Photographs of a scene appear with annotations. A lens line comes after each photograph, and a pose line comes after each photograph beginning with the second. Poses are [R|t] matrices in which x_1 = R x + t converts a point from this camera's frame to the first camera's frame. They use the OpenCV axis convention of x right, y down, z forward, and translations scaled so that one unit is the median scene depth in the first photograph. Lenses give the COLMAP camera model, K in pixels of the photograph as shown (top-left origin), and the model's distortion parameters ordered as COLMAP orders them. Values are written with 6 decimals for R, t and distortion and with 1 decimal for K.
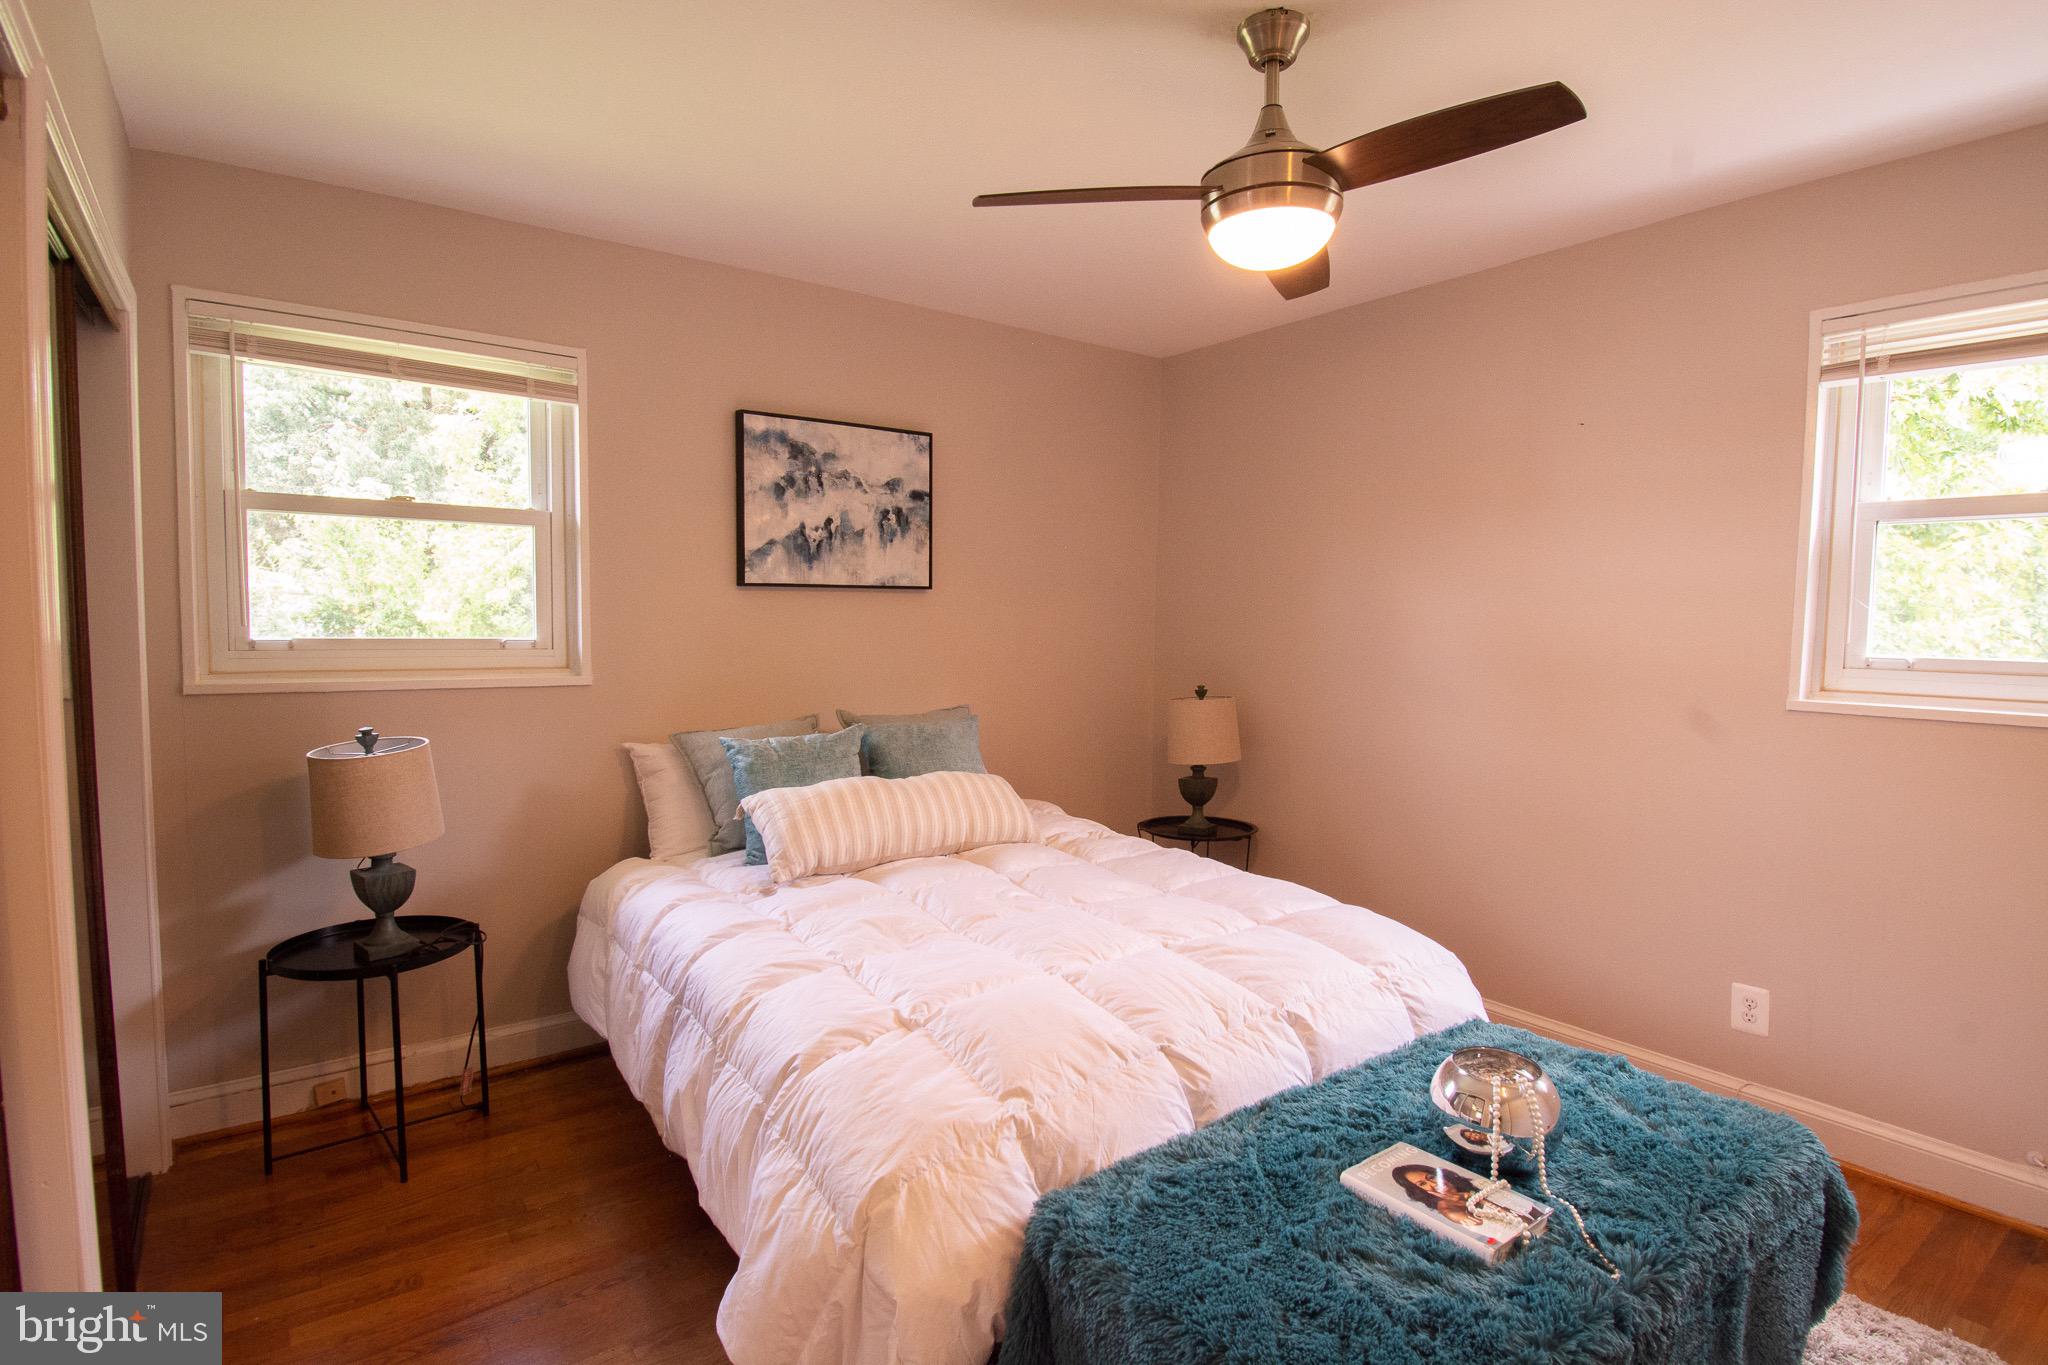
lens RADIAL K [[1058.4, 0, 1036.6], [0, 1058.4, 682.0], [0, 0, 1]] dist [0.002932, -0.014894]
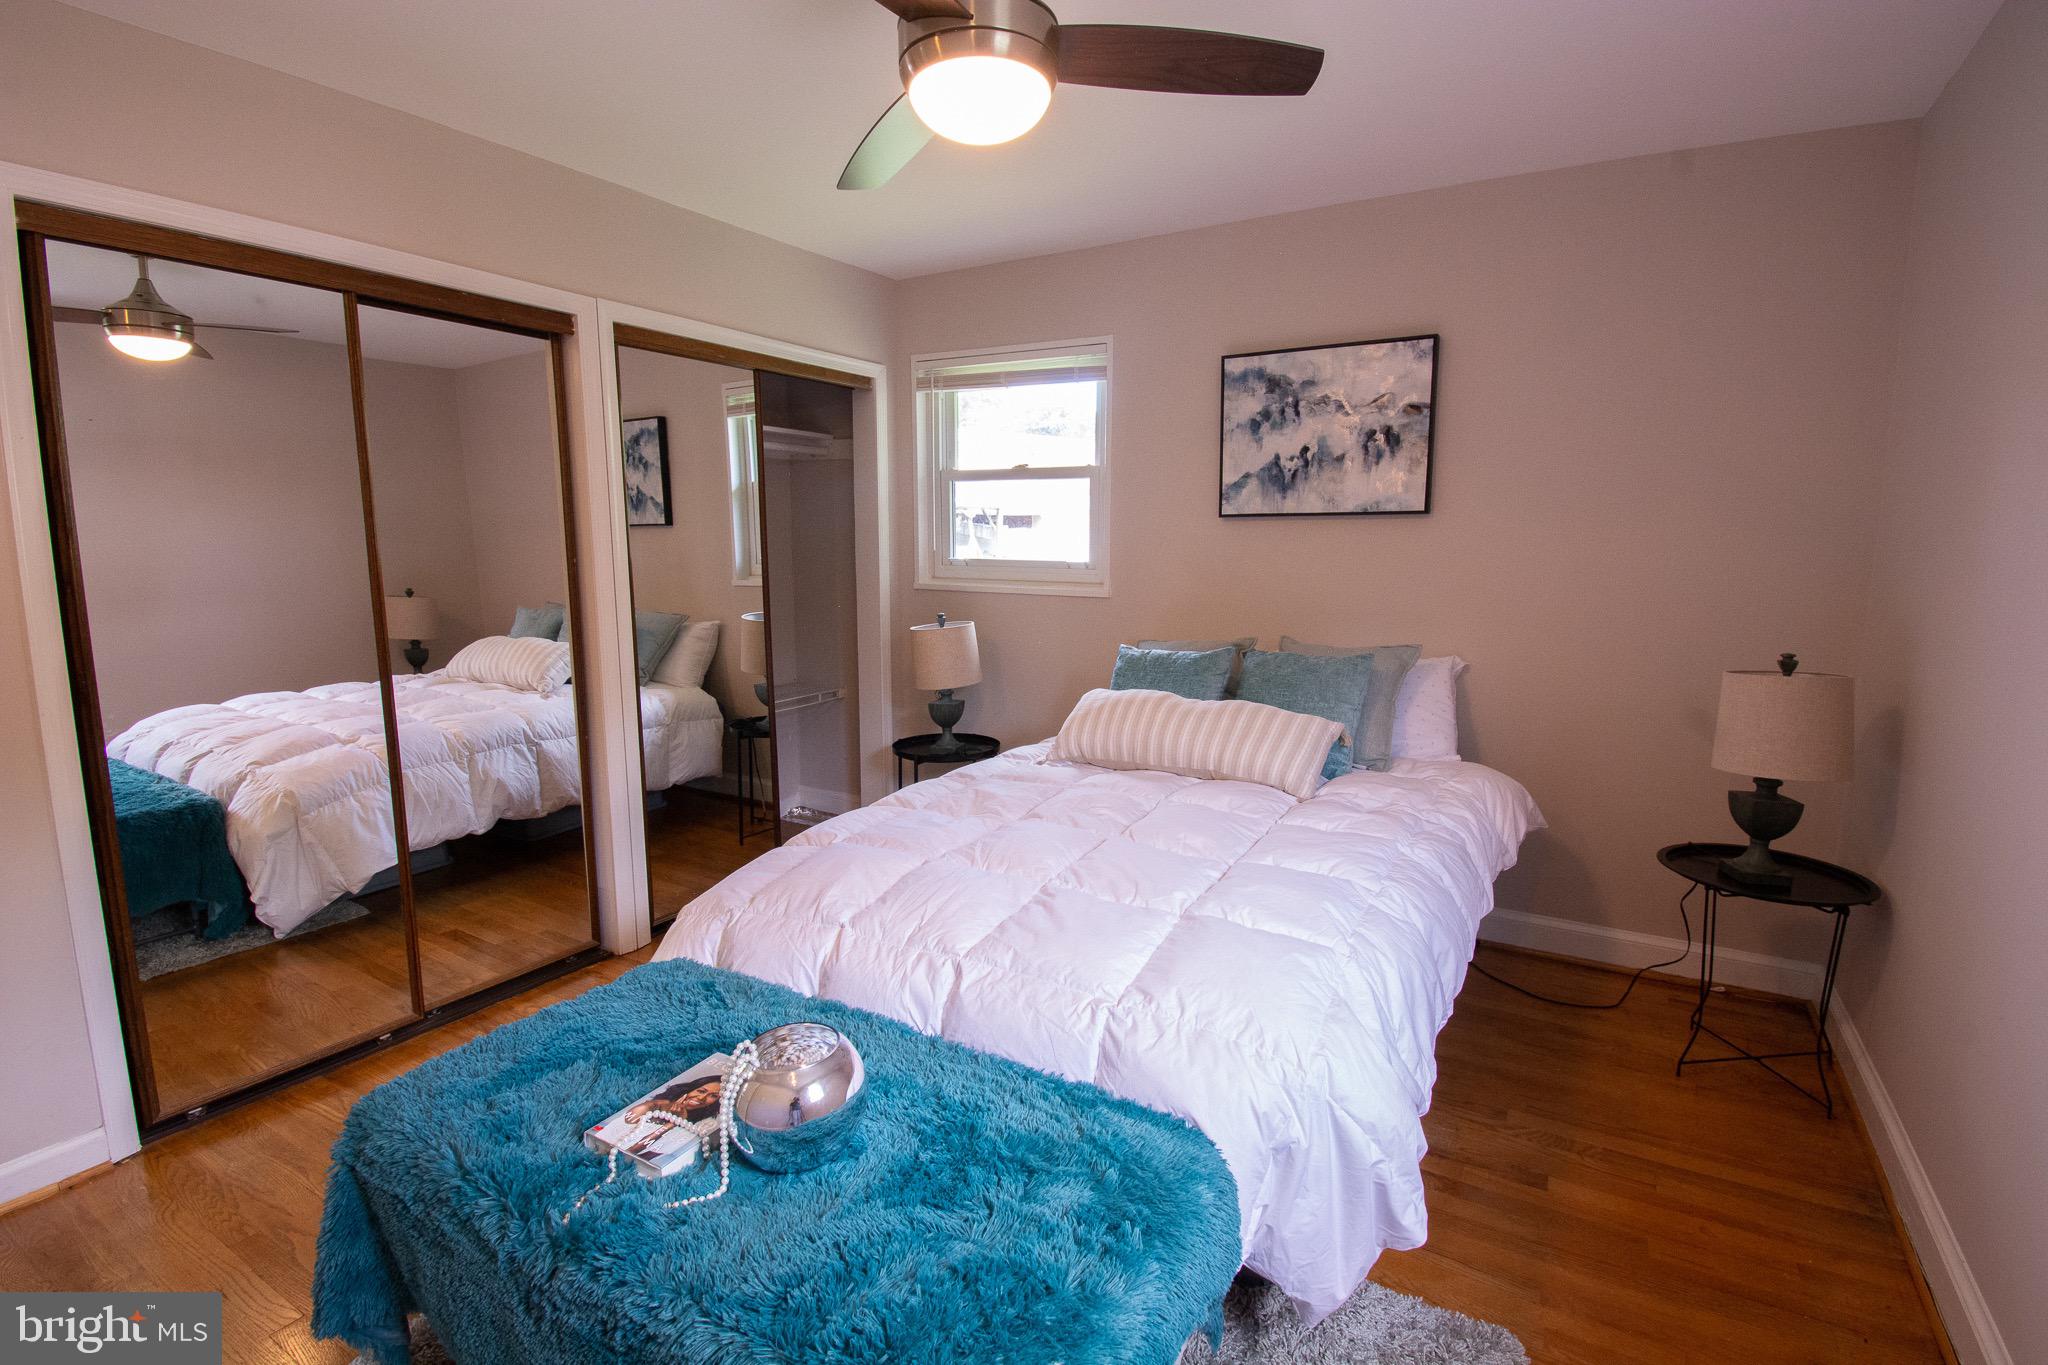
lens RADIAL K [[965.0, 0, 1041.8], [0, 965.0, 679.0], [0, 0, 1]] dist [0.034410, -0.035266]
pose [[0.378494, 0.130732, -0.916325, 0.730880], [-0.053281, 0.991411, 0.119436, -0.038771], [0.924069, 0.003617, 0.382208, 0.512441]]
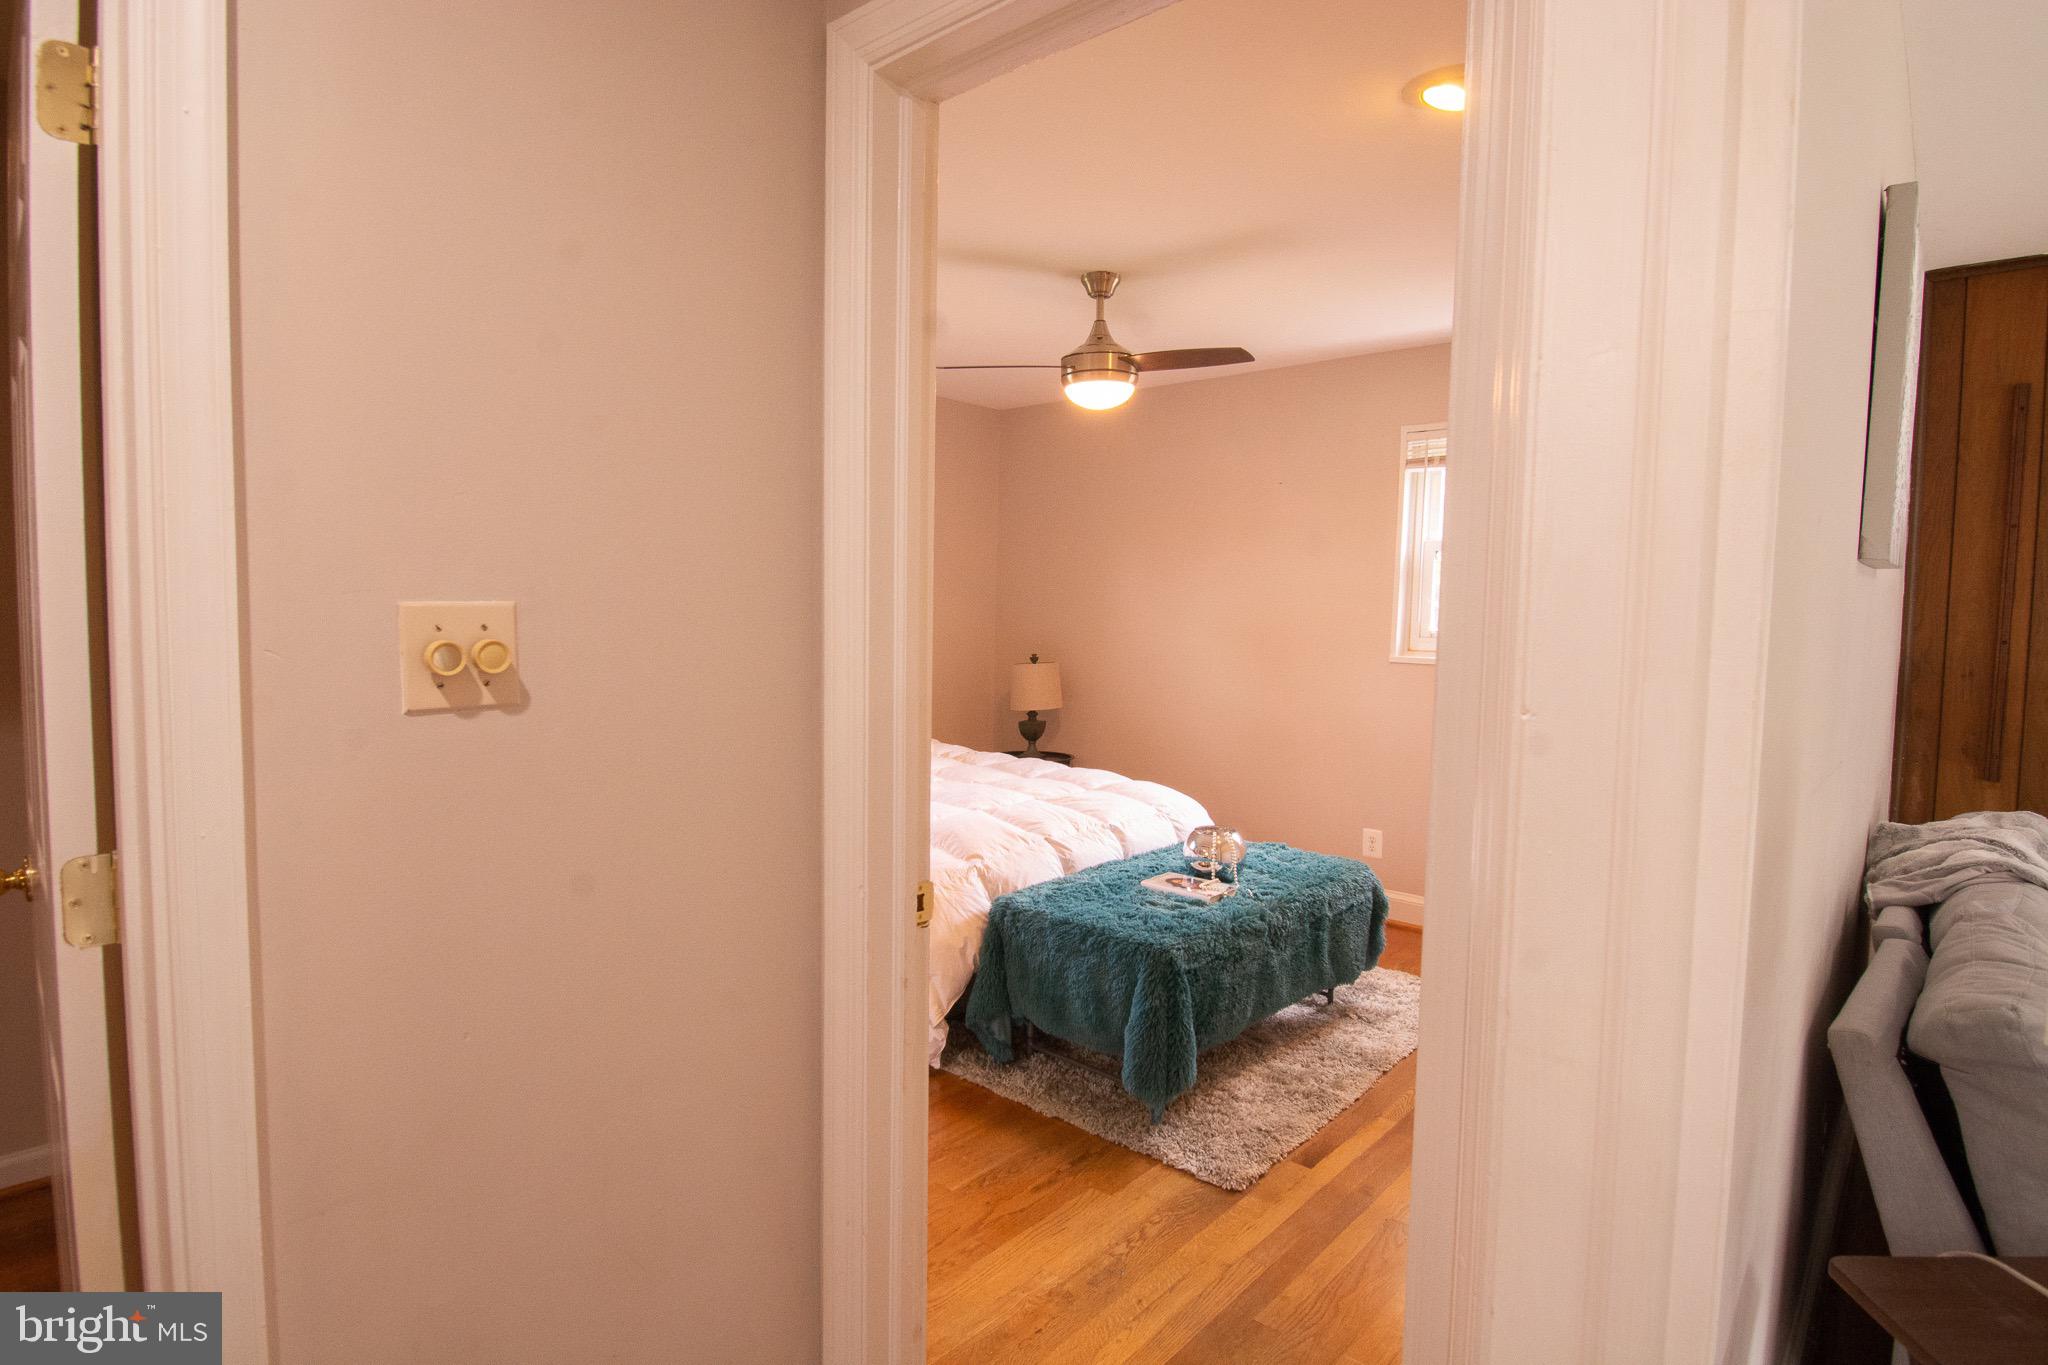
lens RADIAL K [[1058.4, 0, 1036.6], [0, 1058.4, 682.0], [0, 0, 1]] dist [0.002932, -0.014894]
pose [[0.979779, -0.007038, 0.199961, -0.167209], [0.004890, 0.999925, 0.011236, 0.033831], [-0.200025, -0.010031, 0.979740, -0.506050]]
